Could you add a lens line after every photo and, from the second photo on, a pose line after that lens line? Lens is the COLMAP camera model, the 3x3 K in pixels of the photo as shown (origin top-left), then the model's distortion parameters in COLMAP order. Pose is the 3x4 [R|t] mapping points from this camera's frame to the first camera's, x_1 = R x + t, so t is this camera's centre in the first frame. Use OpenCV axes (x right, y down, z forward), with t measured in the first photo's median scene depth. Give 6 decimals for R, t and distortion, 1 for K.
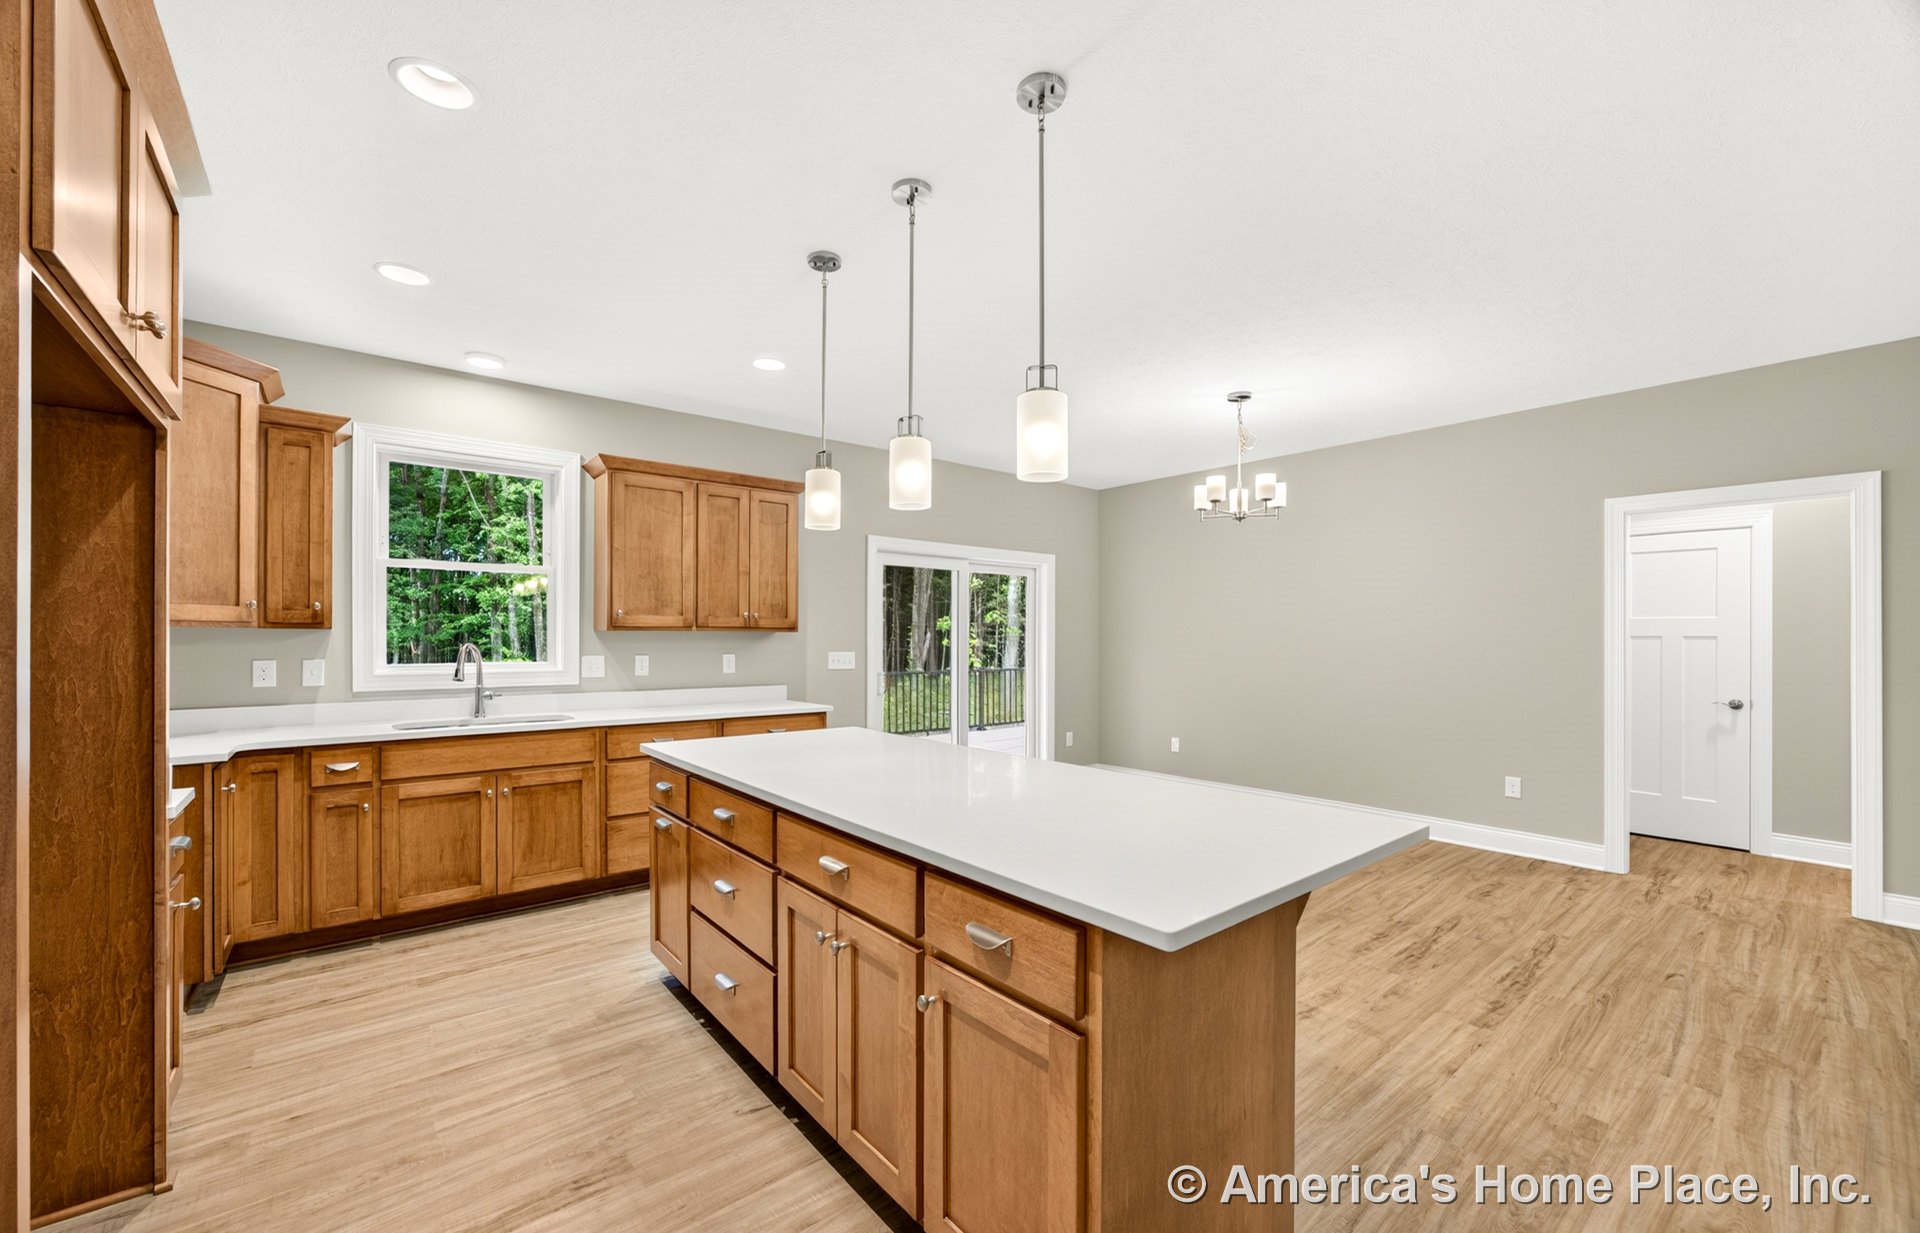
lens RADIAL K [[760.8, 0, 969.1], [0, 760.8, 632.9], [0, 0, 1]] dist [0.000118, -0.000025]
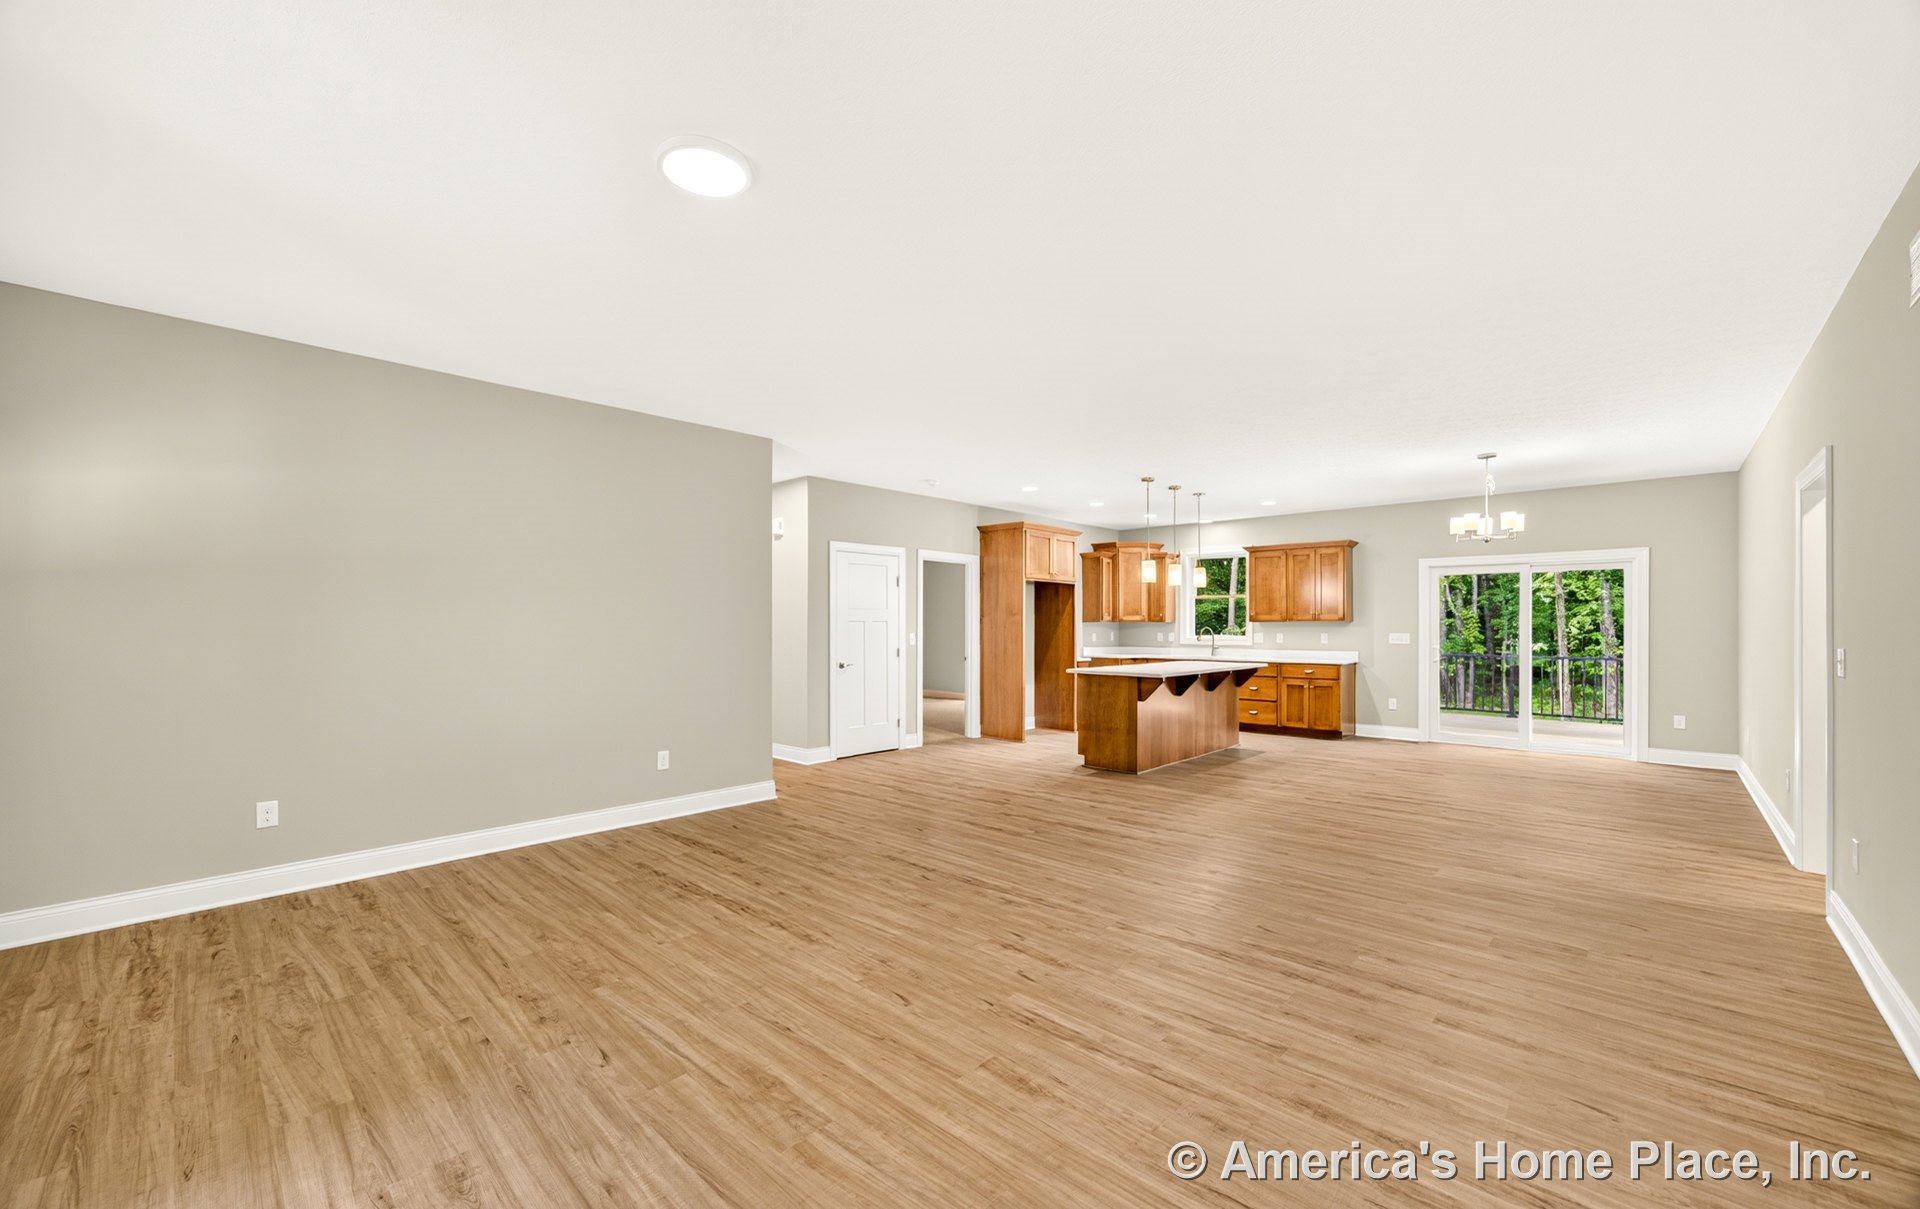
lens RADIAL K [[734.3, 0, 959.3], [0, 734.3, 622.0], [0, 0, 1]] dist [-0.001512, -0.000026]
pose [[0.128690, -0.007115, -0.991659, 1.737628], [0.005186, 0.999965, -0.006502, 0.007088], [0.991671, -0.004306, 0.128722, -0.179270]]
